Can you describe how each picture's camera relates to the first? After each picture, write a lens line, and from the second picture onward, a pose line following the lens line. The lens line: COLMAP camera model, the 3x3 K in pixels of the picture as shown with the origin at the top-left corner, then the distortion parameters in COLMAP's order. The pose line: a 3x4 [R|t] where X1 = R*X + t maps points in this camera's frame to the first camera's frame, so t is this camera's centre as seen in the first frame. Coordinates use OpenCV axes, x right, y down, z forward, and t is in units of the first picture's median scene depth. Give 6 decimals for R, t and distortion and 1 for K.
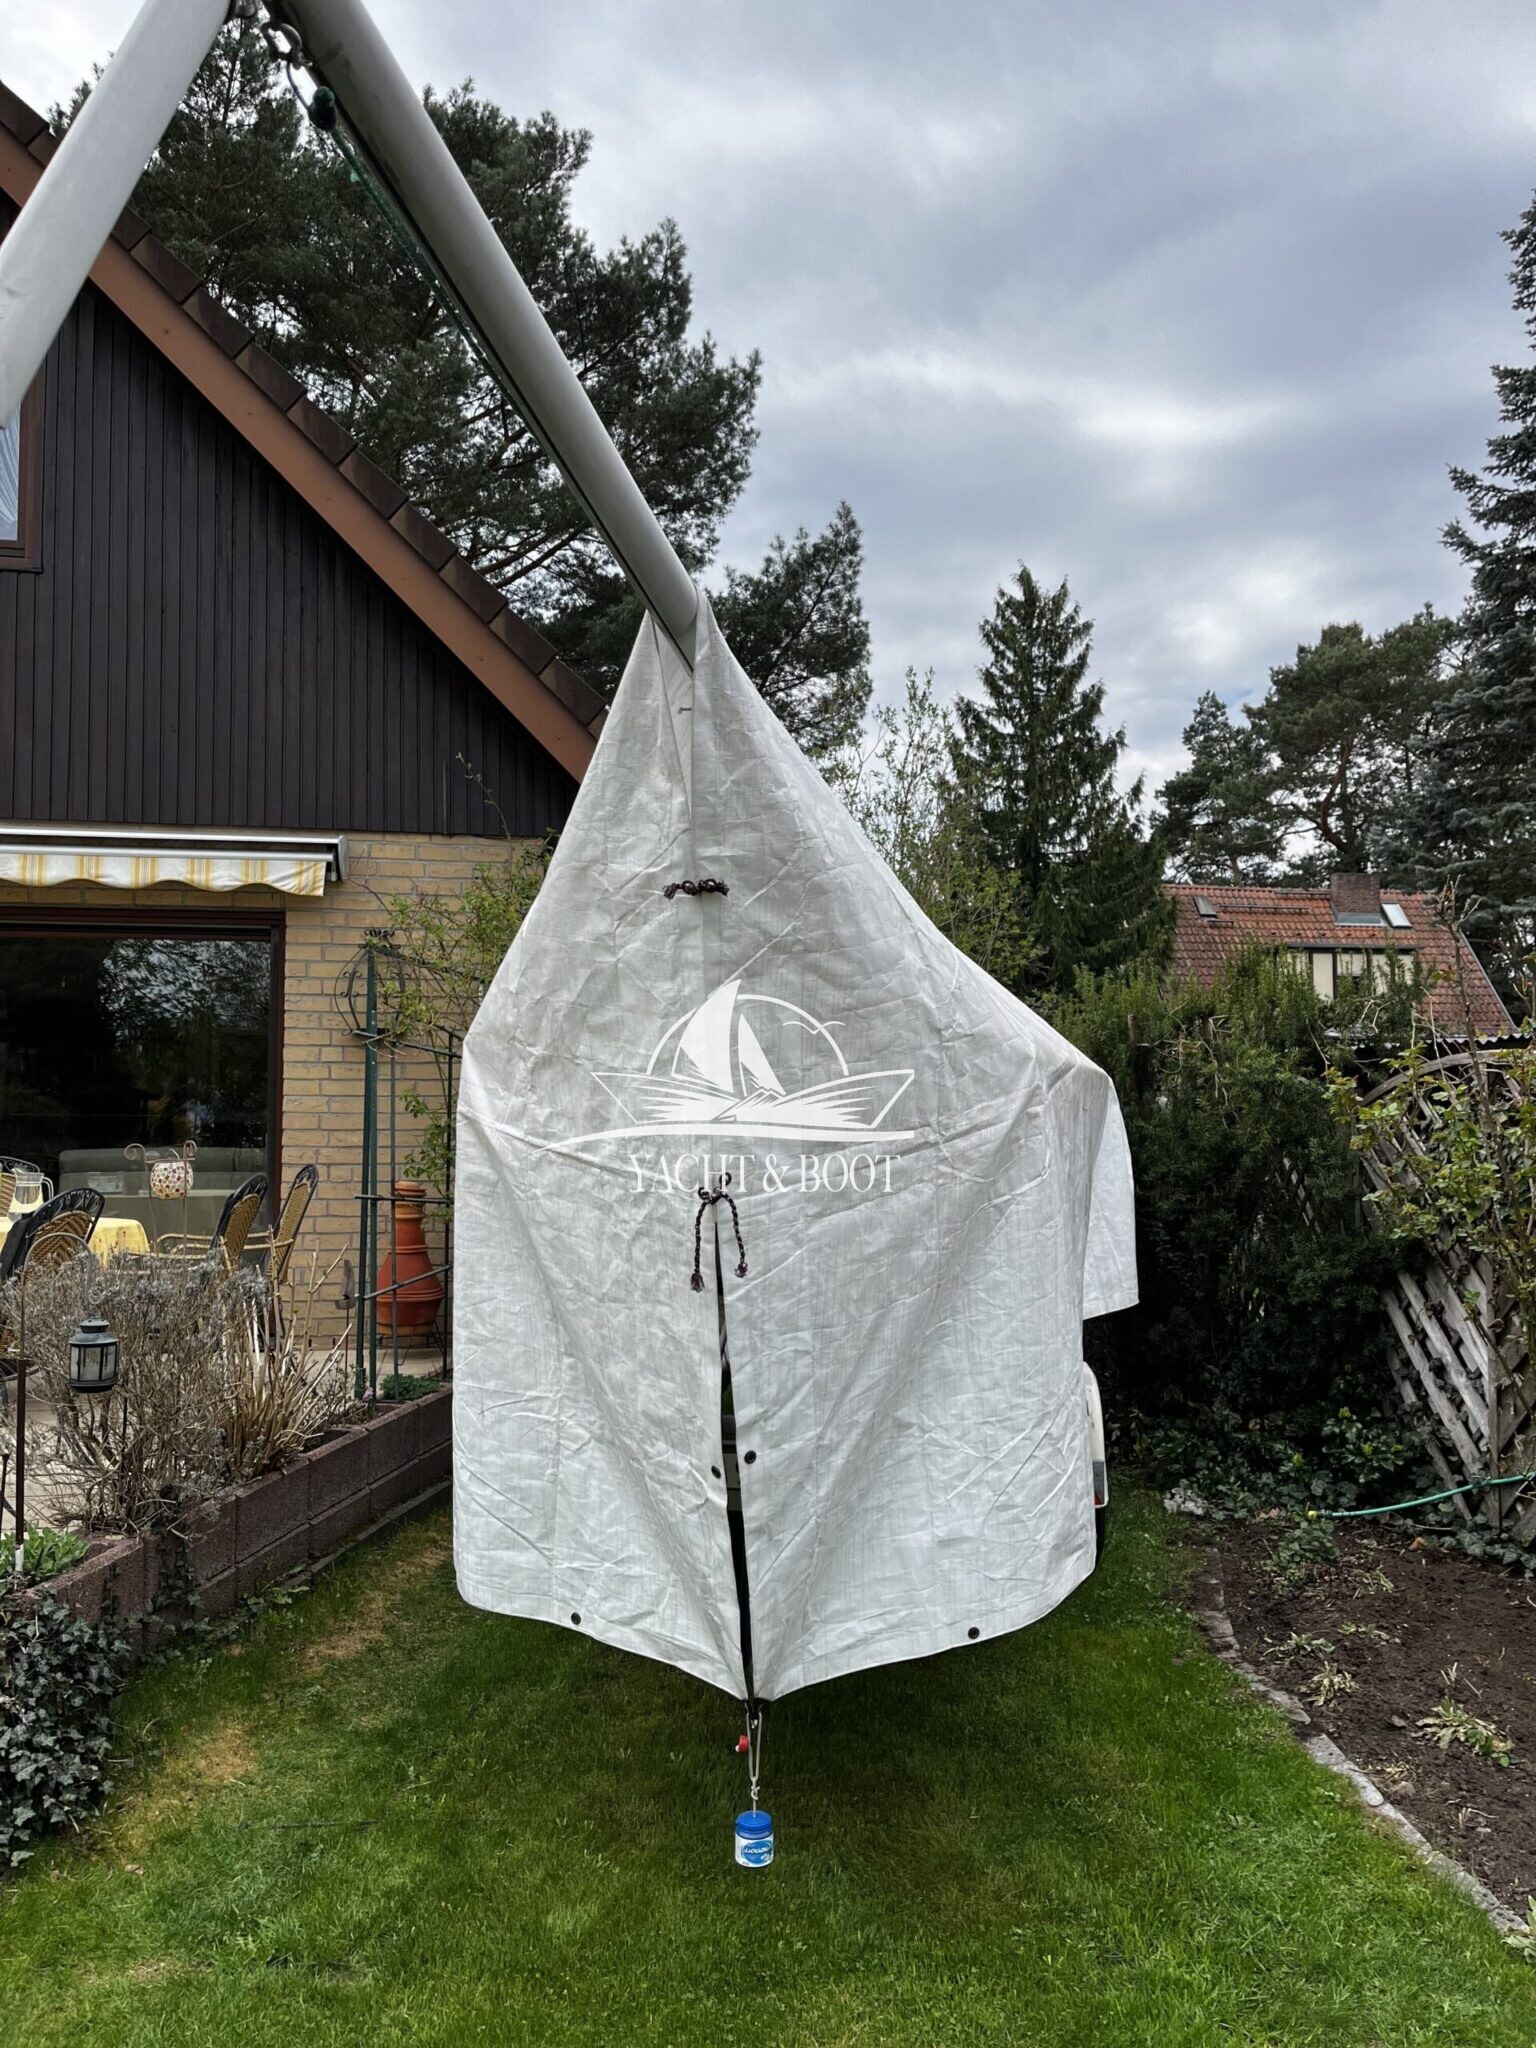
lens RADIAL K [[1551.6, 0, 771.0], [0, 1551.6, 1057.8], [0, 0, 1]] dist [-0.000917, 0.010607]
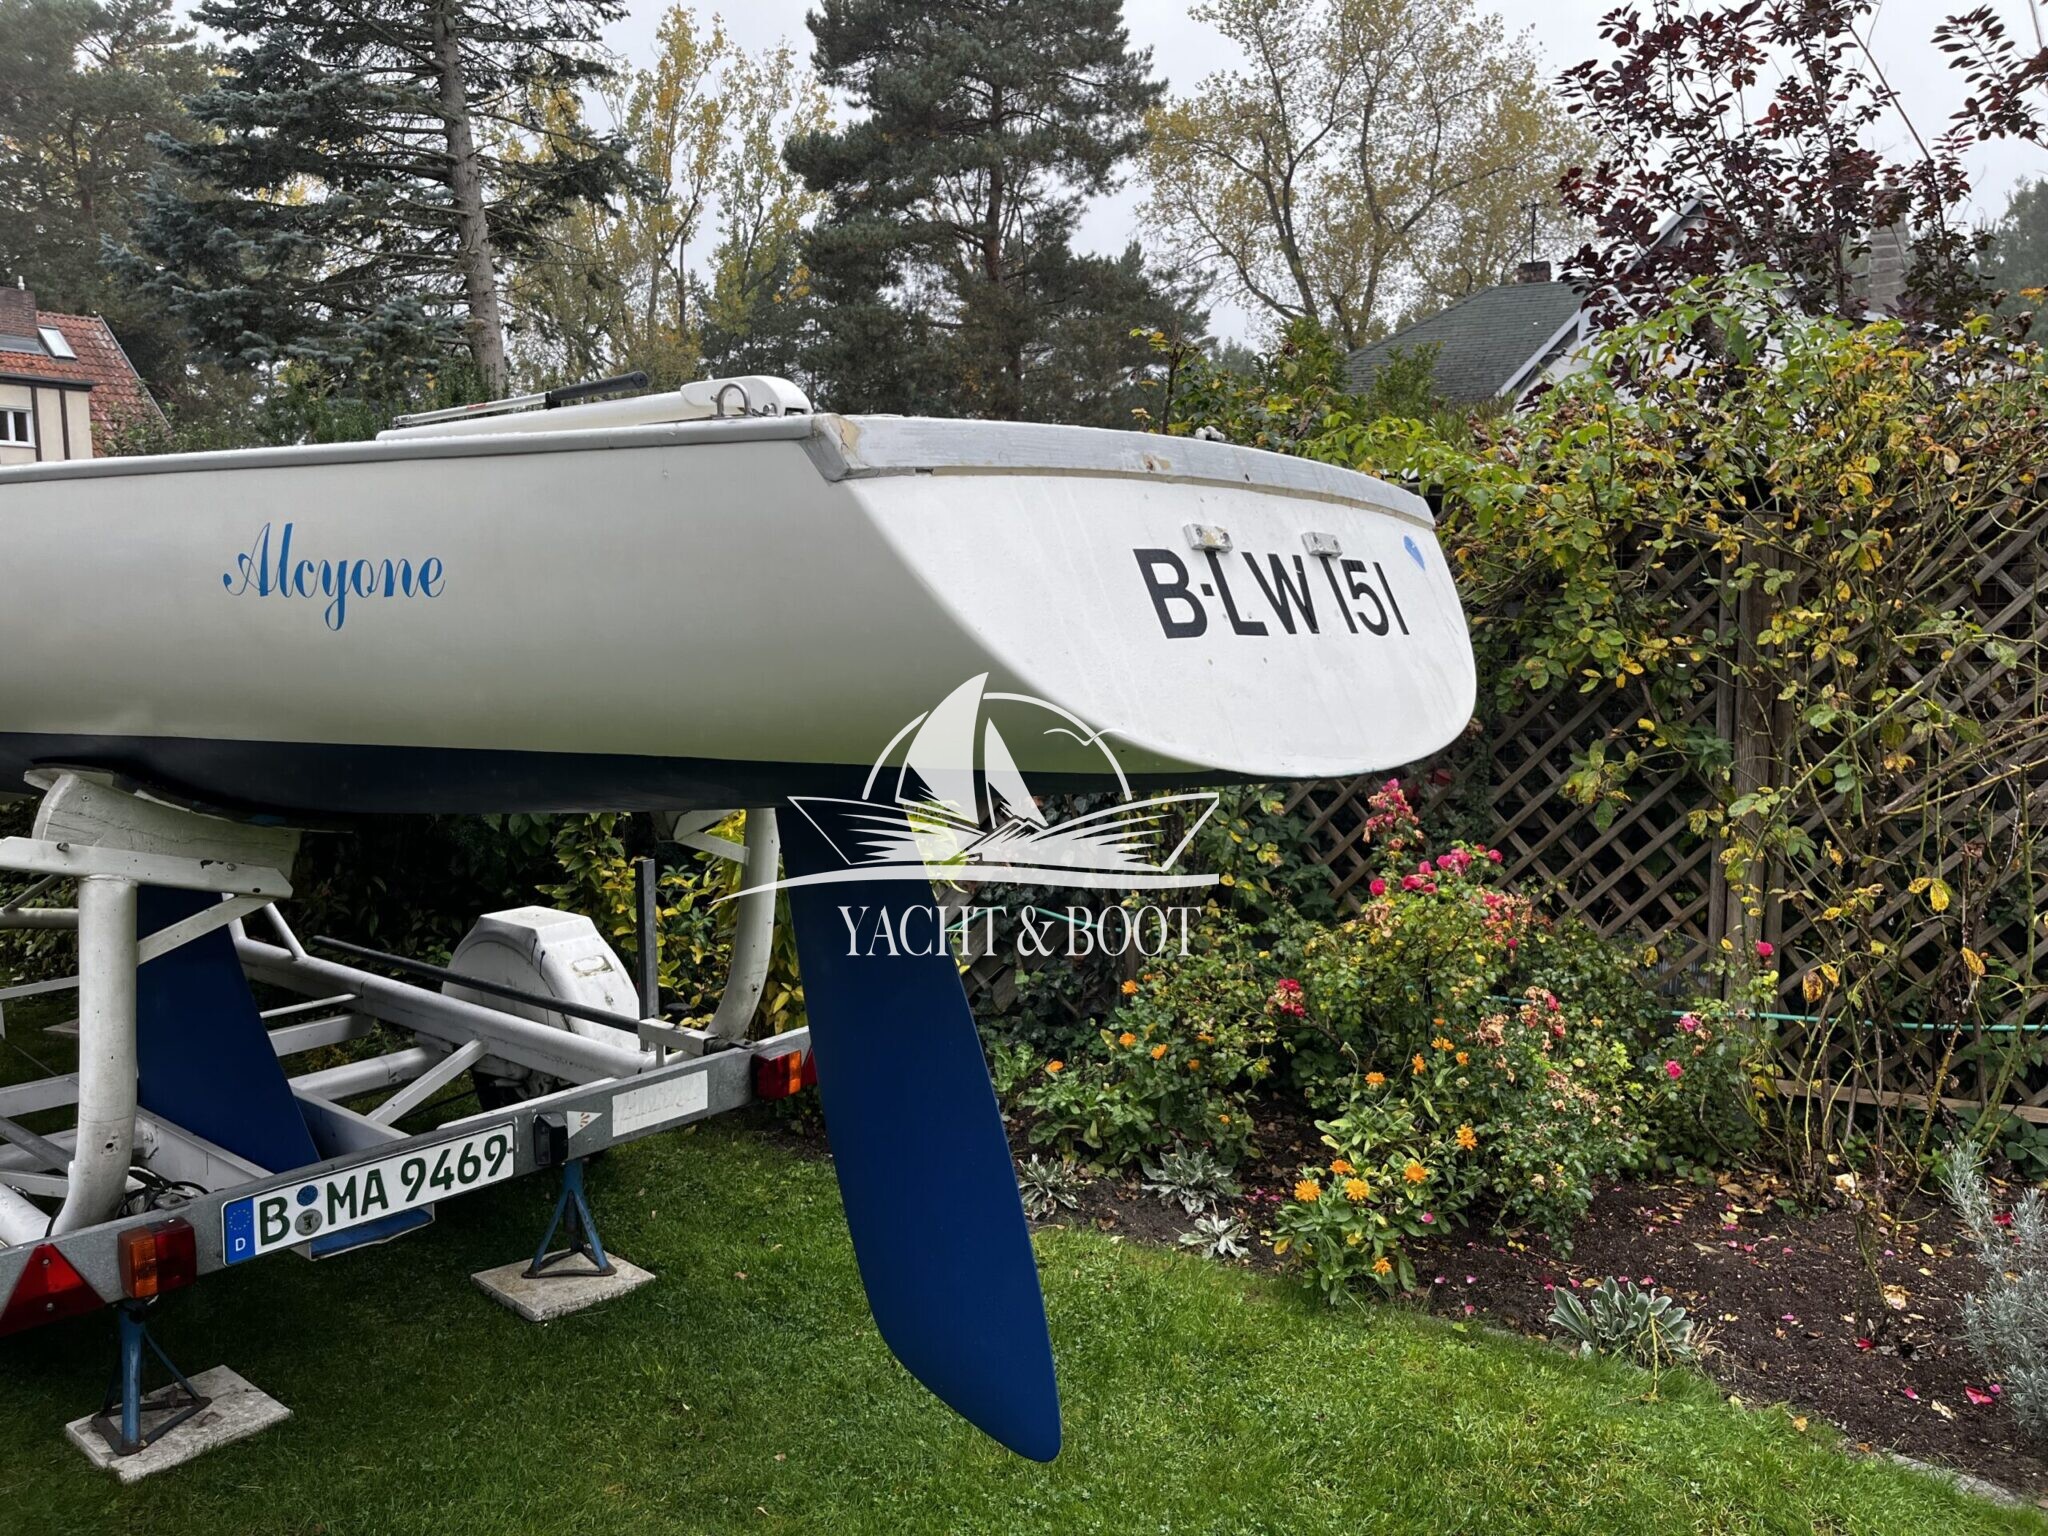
lens RADIAL K [[1543.3, 0, 1040.2], [0, 1543.3, 785.6], [0, 0, 1]] dist [0.059172, -0.083862]
pose [[0.556519, -0.118812, 0.822296, -0.076980], [-0.023534, 0.987071, 0.158547, 0.002661], [-0.830501, -0.107587, 0.546528, 0.102027]]
